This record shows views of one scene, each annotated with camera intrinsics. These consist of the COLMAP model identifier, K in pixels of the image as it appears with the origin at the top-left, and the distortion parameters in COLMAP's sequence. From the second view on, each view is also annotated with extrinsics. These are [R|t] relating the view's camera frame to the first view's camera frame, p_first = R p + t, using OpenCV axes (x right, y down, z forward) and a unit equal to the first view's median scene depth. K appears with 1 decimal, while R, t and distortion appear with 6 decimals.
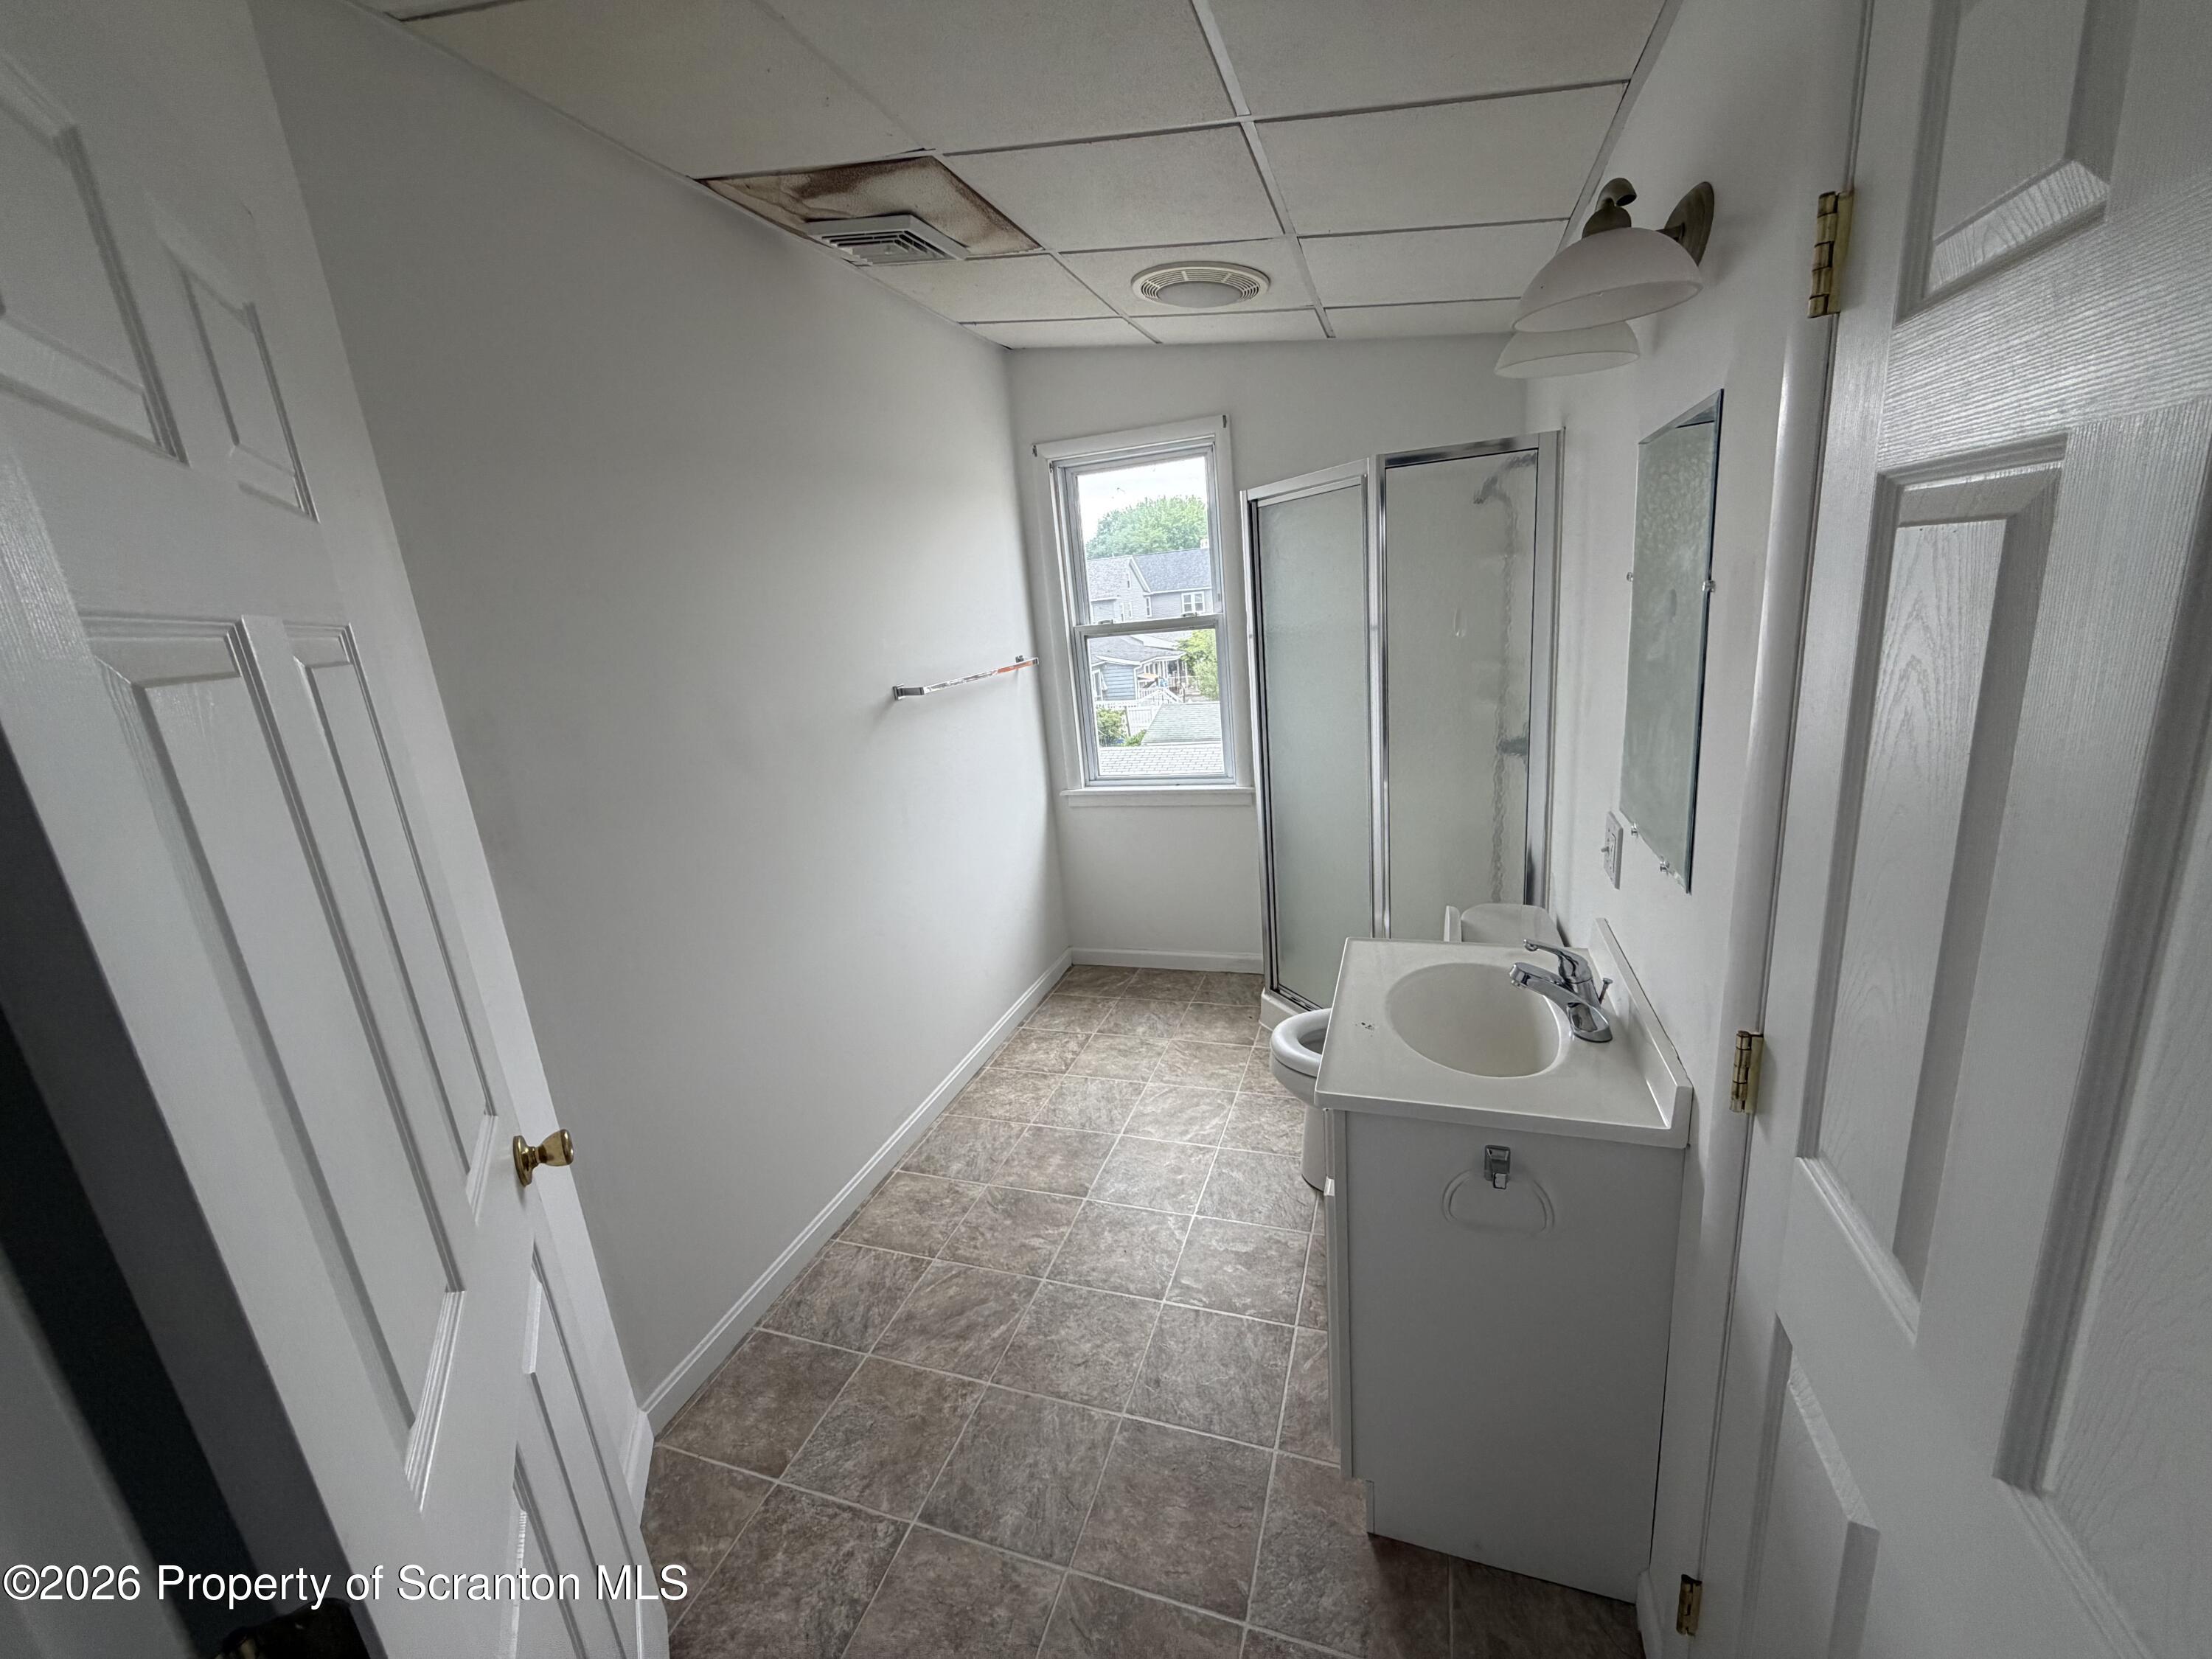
lens RADIAL K [[882.0, 0, 1101.9], [0, 882.0, 829.8], [0, 0, 1]] dist [-0.000005, 0.000108]
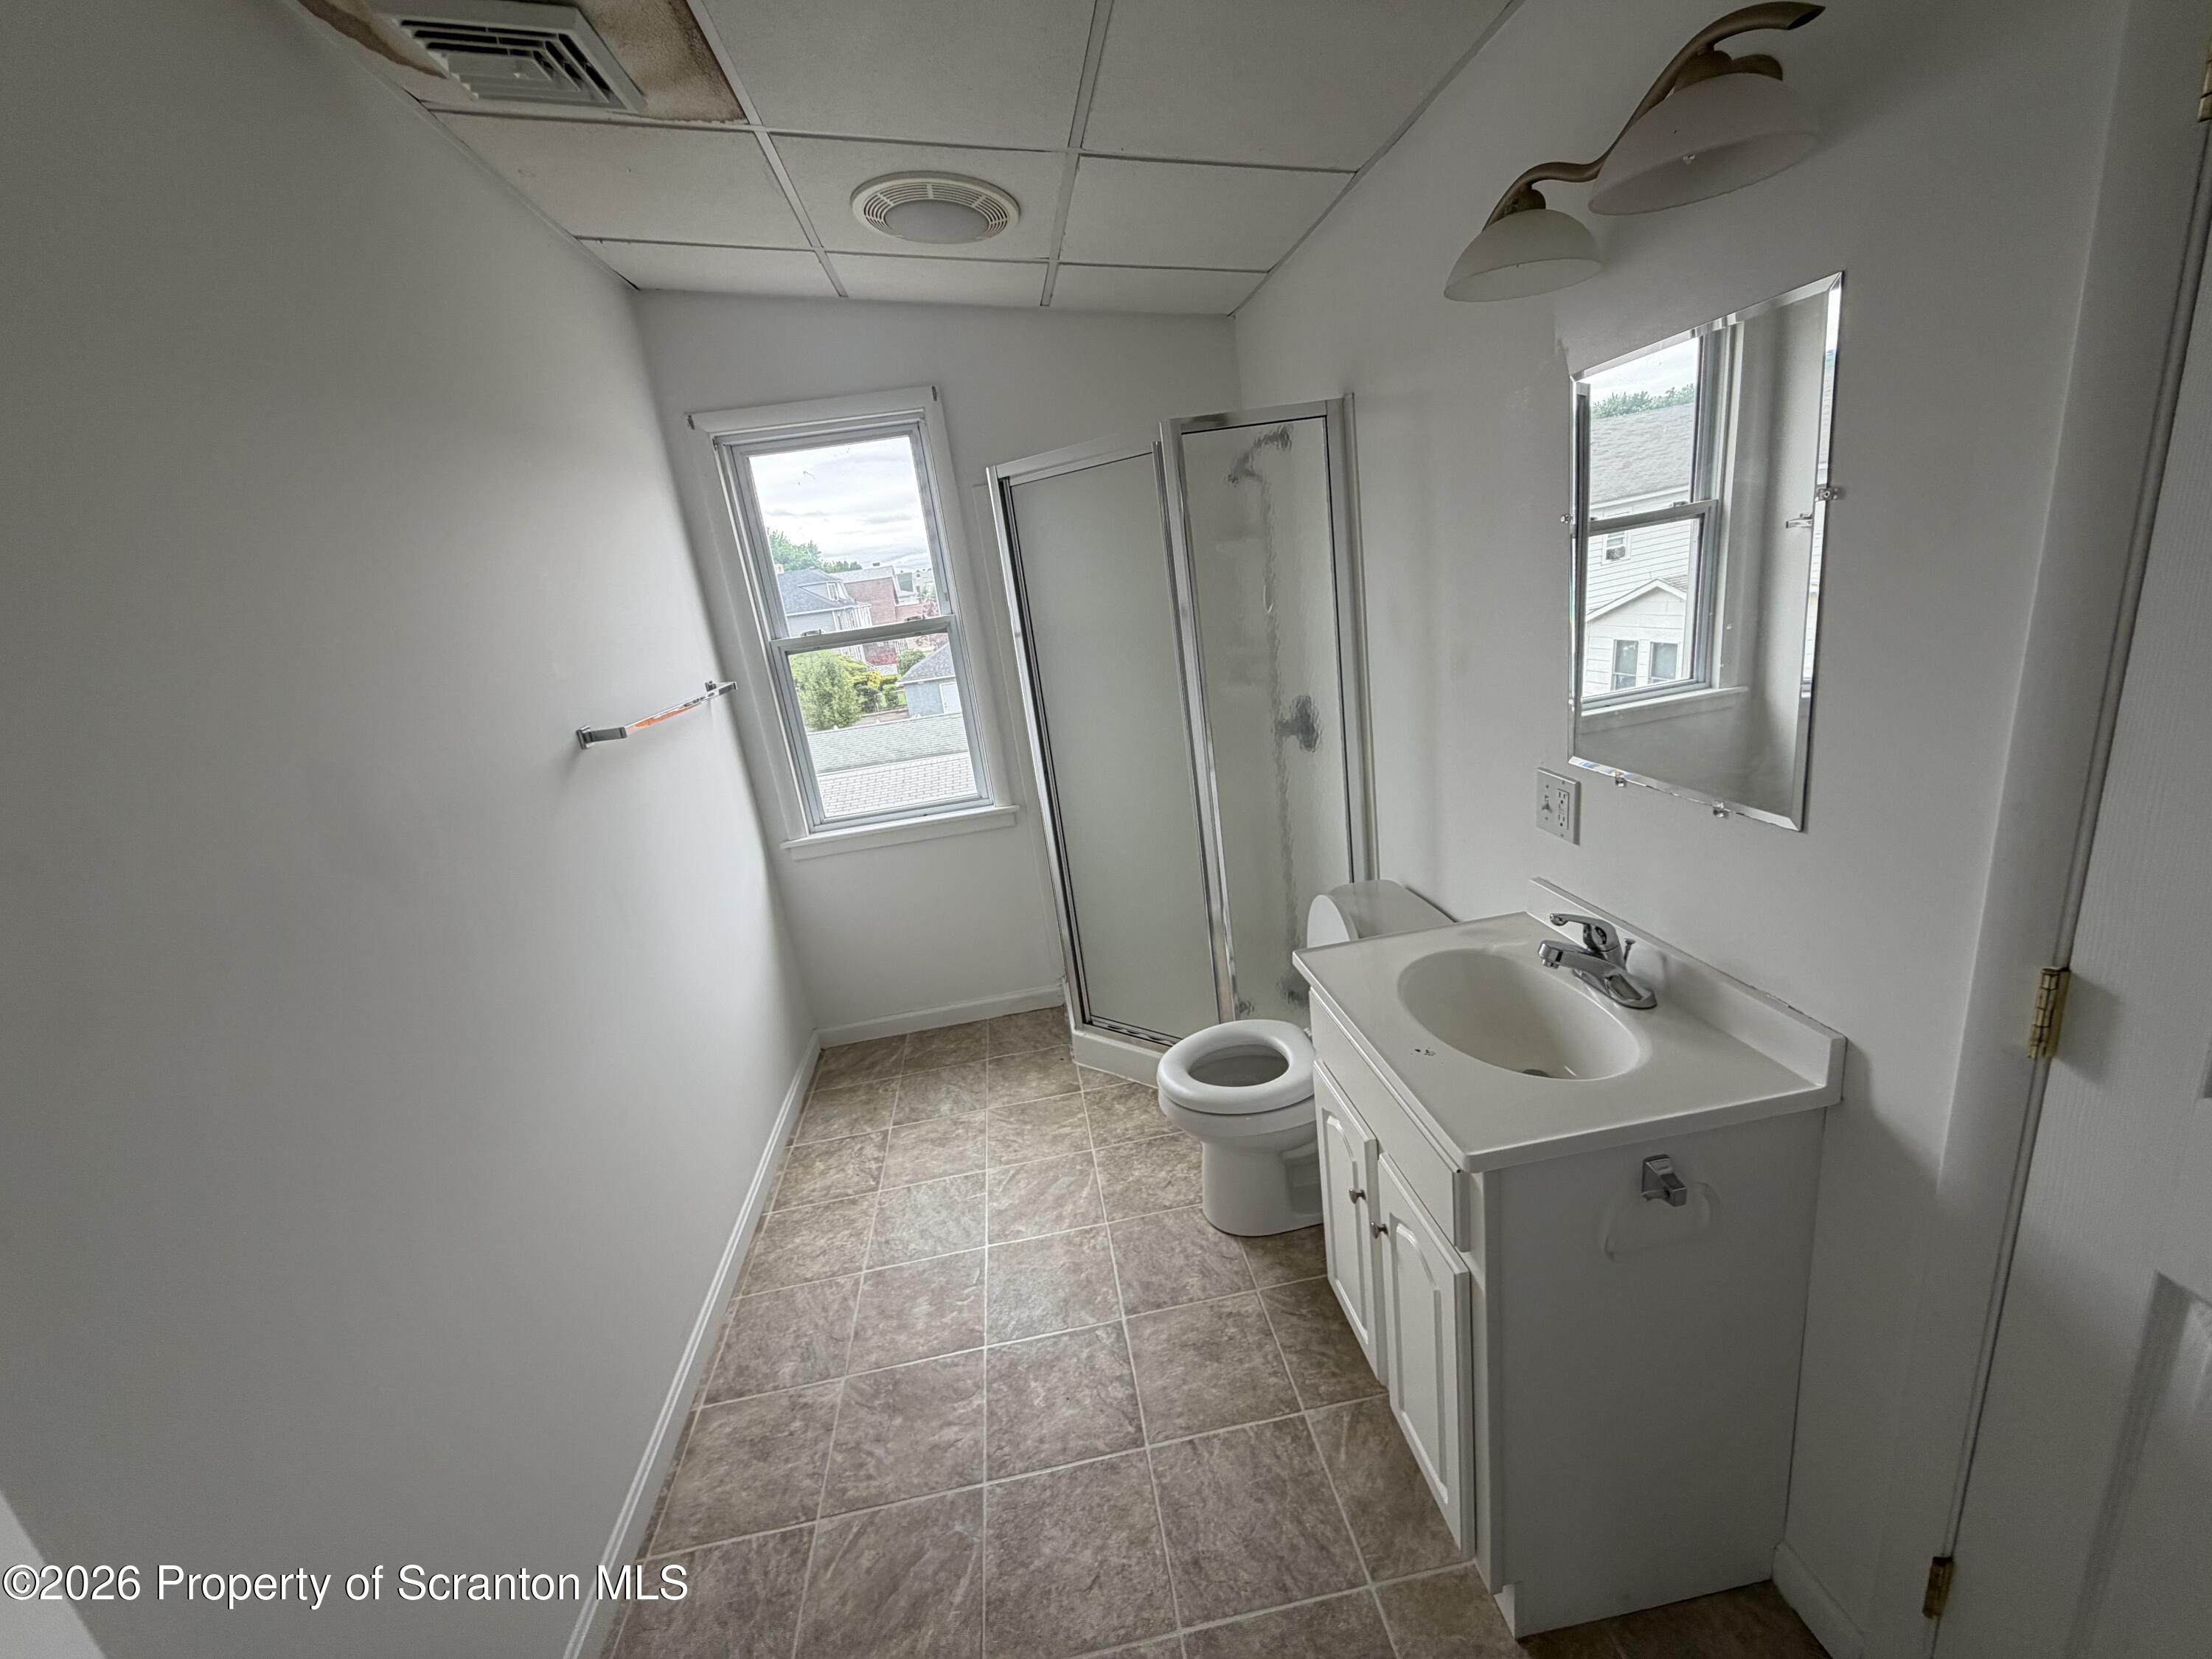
lens RADIAL K [[882.0, 0, 1104.4], [0, 882.0, 829.6], [0, 0, 1]] dist [-0.000005, 0.000108]
pose [[0.897424, -0.150823, 0.414588, -0.163164], [0.161161, 0.986876, 0.010164, -0.024746], [-0.410680, 0.057694, 0.909953, 0.196849]]
